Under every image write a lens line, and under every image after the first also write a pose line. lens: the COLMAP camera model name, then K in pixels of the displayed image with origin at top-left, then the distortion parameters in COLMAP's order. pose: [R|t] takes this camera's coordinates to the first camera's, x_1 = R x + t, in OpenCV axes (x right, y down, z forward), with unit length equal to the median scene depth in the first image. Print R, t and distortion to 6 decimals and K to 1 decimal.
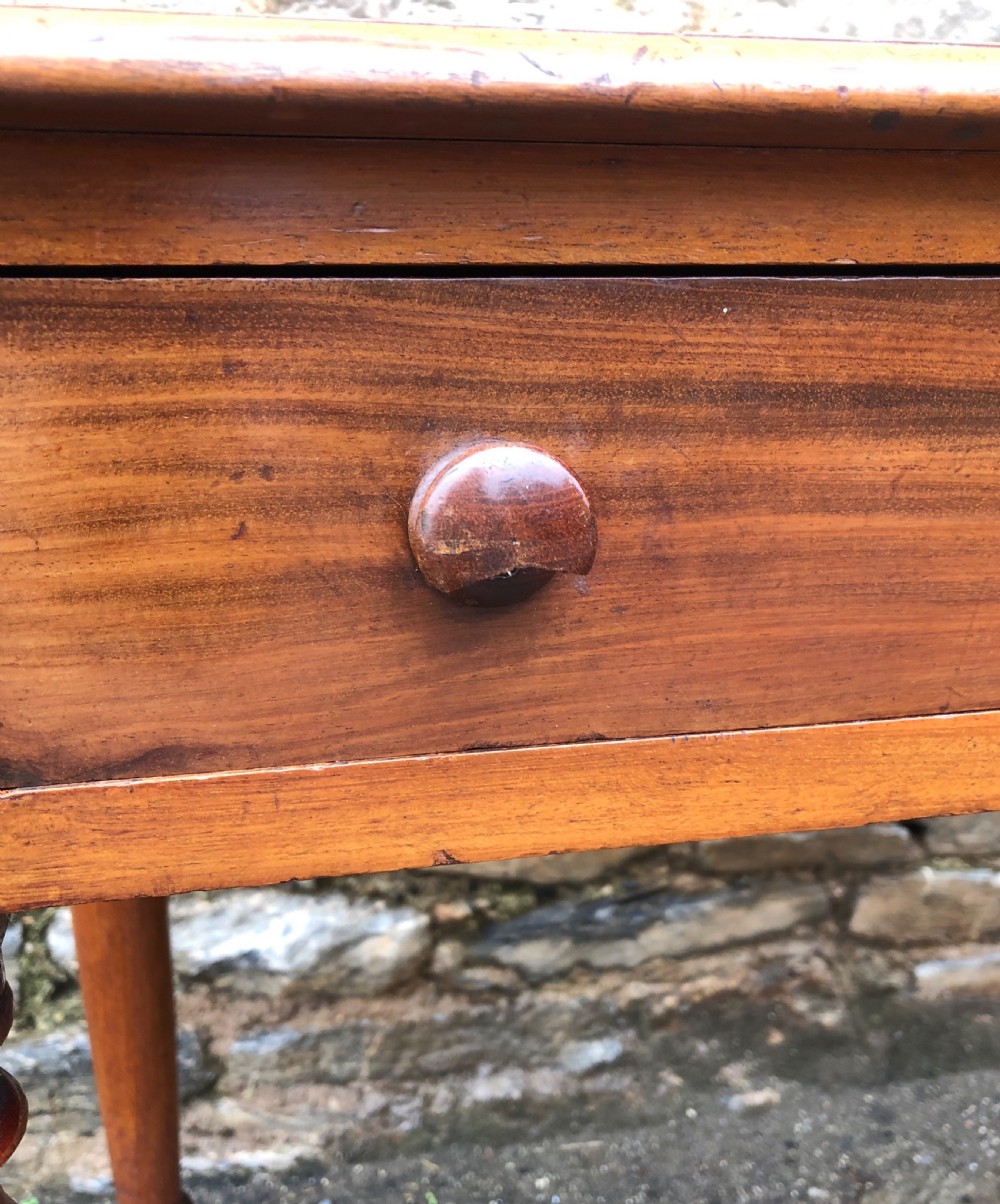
lens RADIAL K [[1244.9, 0, 500.6], [0, 1244.9, 668.8], [0, 0, 1]] dist [-0.006908, 0.000000]
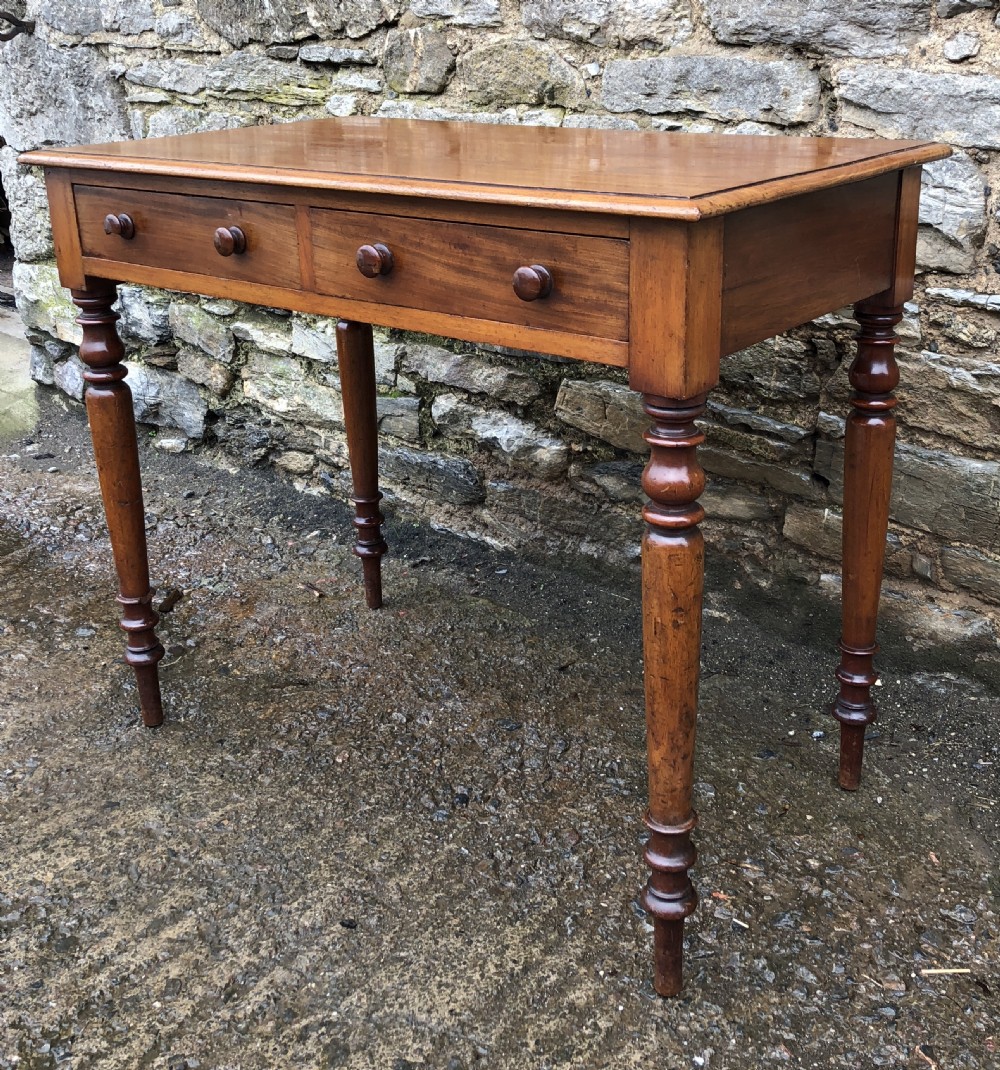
lens RADIAL K [[1251.2, 0, 574.3], [0, 1251.2, 398.8], [0, 0, 1]] dist [0.033796, 0.000000]
pose [[0.663457, 0.213552, -0.717091, 1.291633], [-0.193063, 0.974810, 0.111678, -0.091383], [0.722877, 0.064350, 0.687974, -0.328911]]
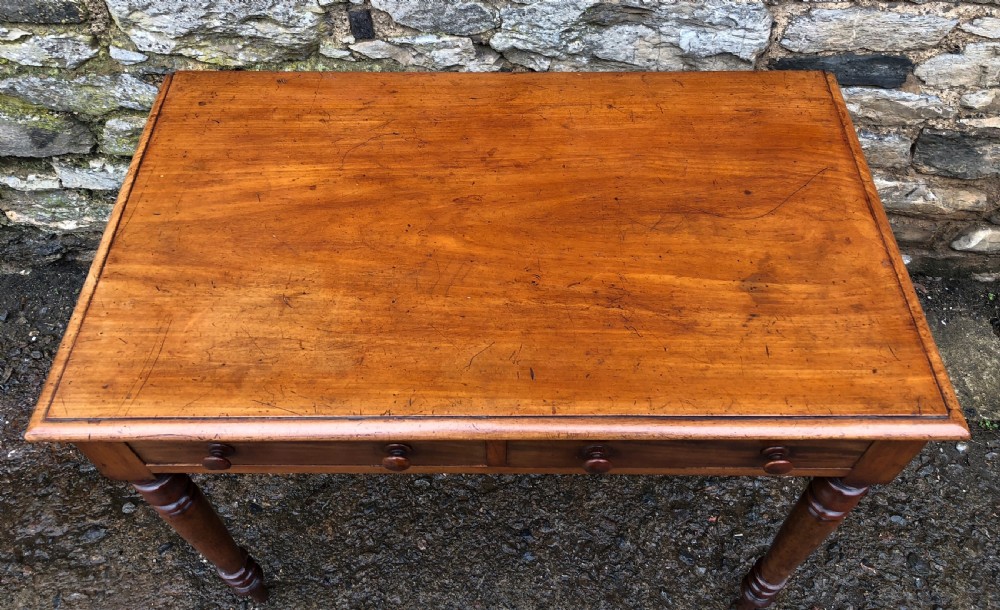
lens RADIAL K [[823.4, 0, 503.8], [0, 823.4, 213.5], [0, 0, 1]] dist [0.012852, 0.013766]
pose [[0.976228, 0.169281, -0.135361, 0.345014], [-0.062149, 0.816911, 0.573405, -0.704491], [0.207645, -0.551362, 0.808012, -0.248405]]
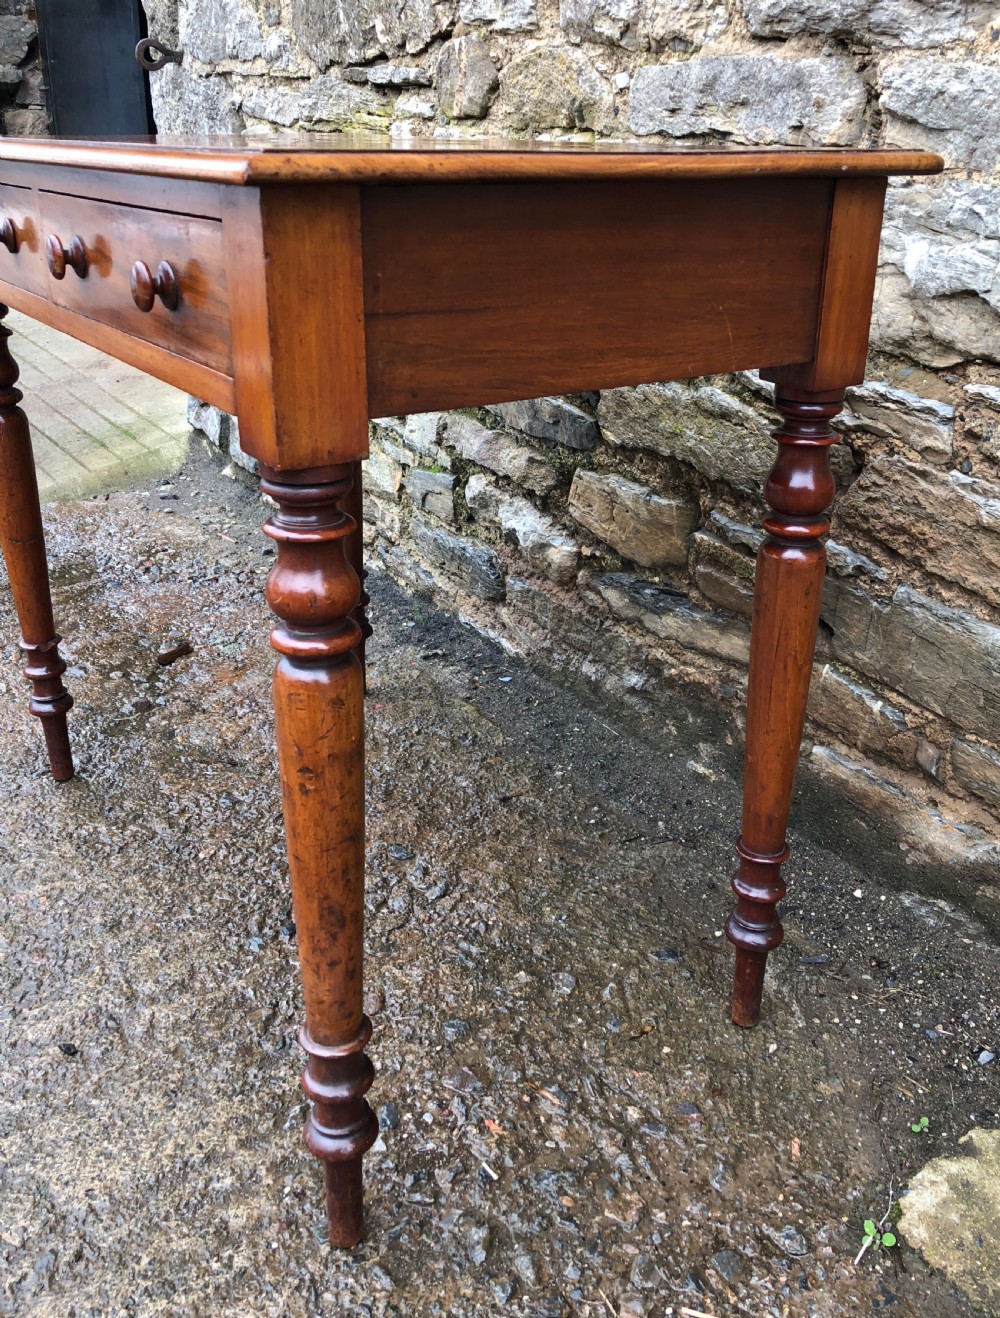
lens RADIAL K [[1191.6, 0, 548.9], [0, 1191.6, 605.6], [0, 0, 1]] dist [0.025085, -0.006293]
pose [[0.398676, 0.351454, -0.847076, 1.262259], [-0.263503, 0.928605, 0.261263, -0.131387], [0.878421, 0.119048, 0.462822, 0.230448]]
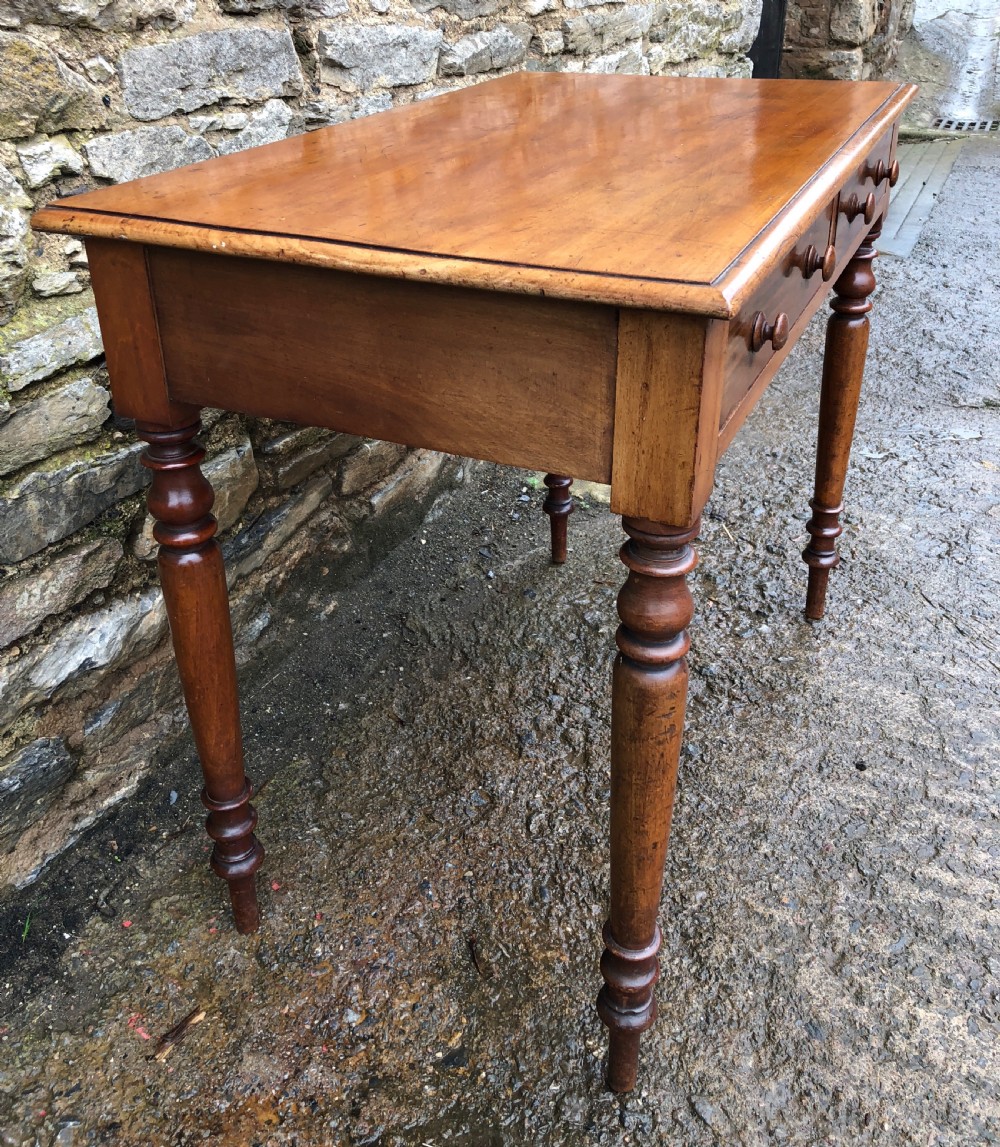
lens RADIAL K [[1080.4, 0, 482.6], [0, 1080.4, 473.5], [0, 0, 1]] dist [0.014889, 0.000000]
pose [[0.616866, -0.359310, 0.700266, -0.650441], [0.233047, 0.933202, 0.273539, -0.180527], [-0.751775, -0.005542, 0.659397, -0.111597]]
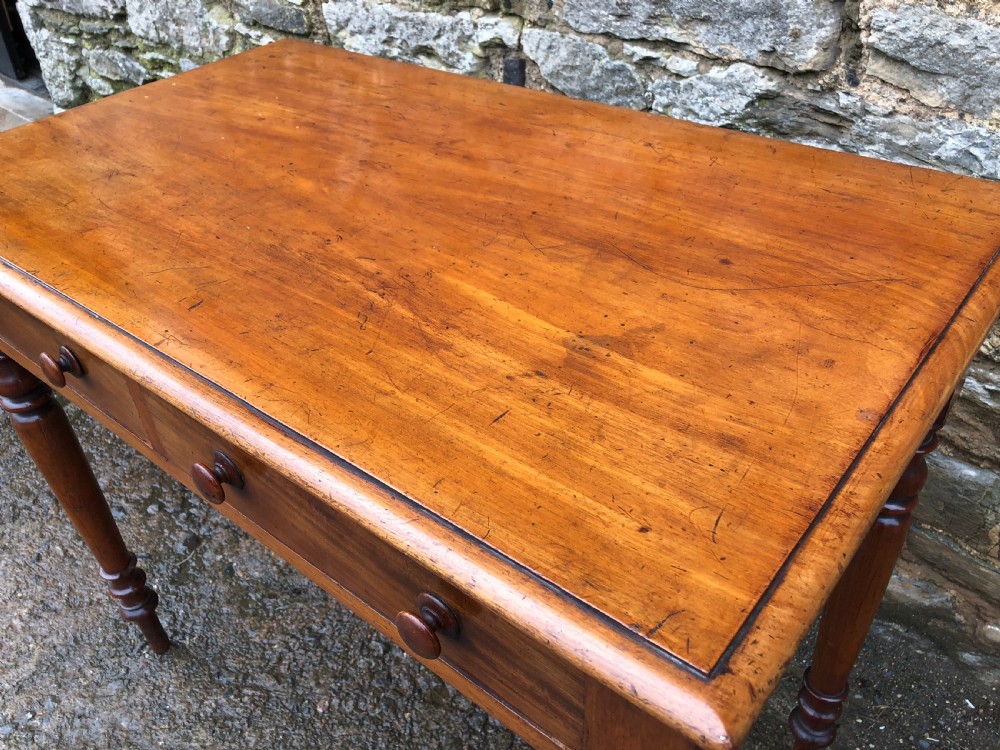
lens RADIAL K [[818.2, 0, 506.7], [0, 818.2, 368.4], [0, 0, 1]] dist [0.015041, -0.009912]
pose [[0.623830, 0.445551, -0.642122, 0.761758], [-0.165385, 0.878240, 0.448712, -0.360959], [0.763861, -0.173722, 0.621560, 0.127278]]
